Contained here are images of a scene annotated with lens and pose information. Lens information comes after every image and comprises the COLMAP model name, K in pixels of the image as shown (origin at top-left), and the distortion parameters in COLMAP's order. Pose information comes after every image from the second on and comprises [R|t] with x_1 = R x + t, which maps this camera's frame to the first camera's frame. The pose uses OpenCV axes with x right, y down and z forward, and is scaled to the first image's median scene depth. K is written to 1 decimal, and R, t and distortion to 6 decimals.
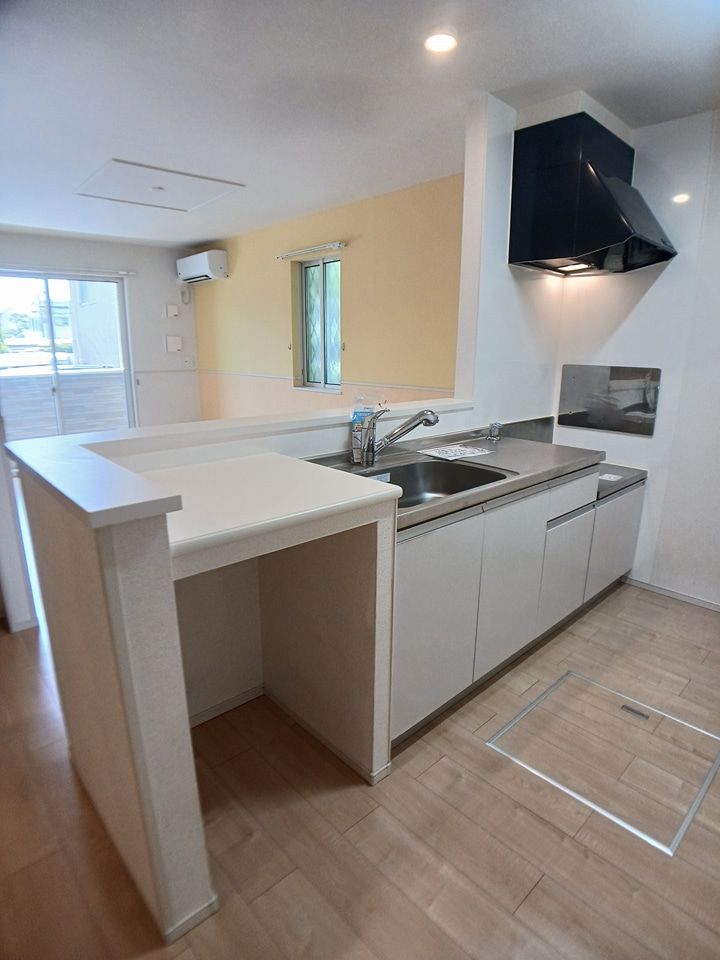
lens RADIAL K [[526.2, 0, 360.0], [0, 526.2, 480.0], [0, 0, 1]] dist [-0.075229, -0.000462]
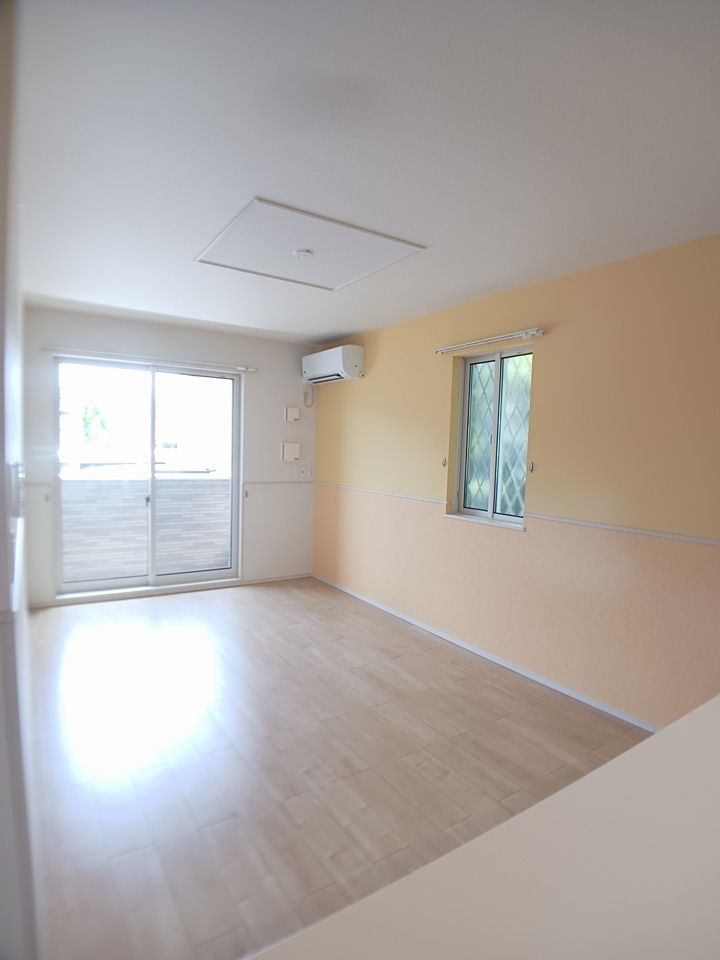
lens RADIAL K [[489.7, 0, 360.0], [0, 489.7, 480.0], [0, 0, 1]] dist [-0.001920, -0.000248]
pose [[0.989551, 0.034498, -0.139995, -0.145777], [-0.060052, 0.981341, -0.182654, -0.083369], [0.131081, 0.189153, 0.973159, 0.261907]]
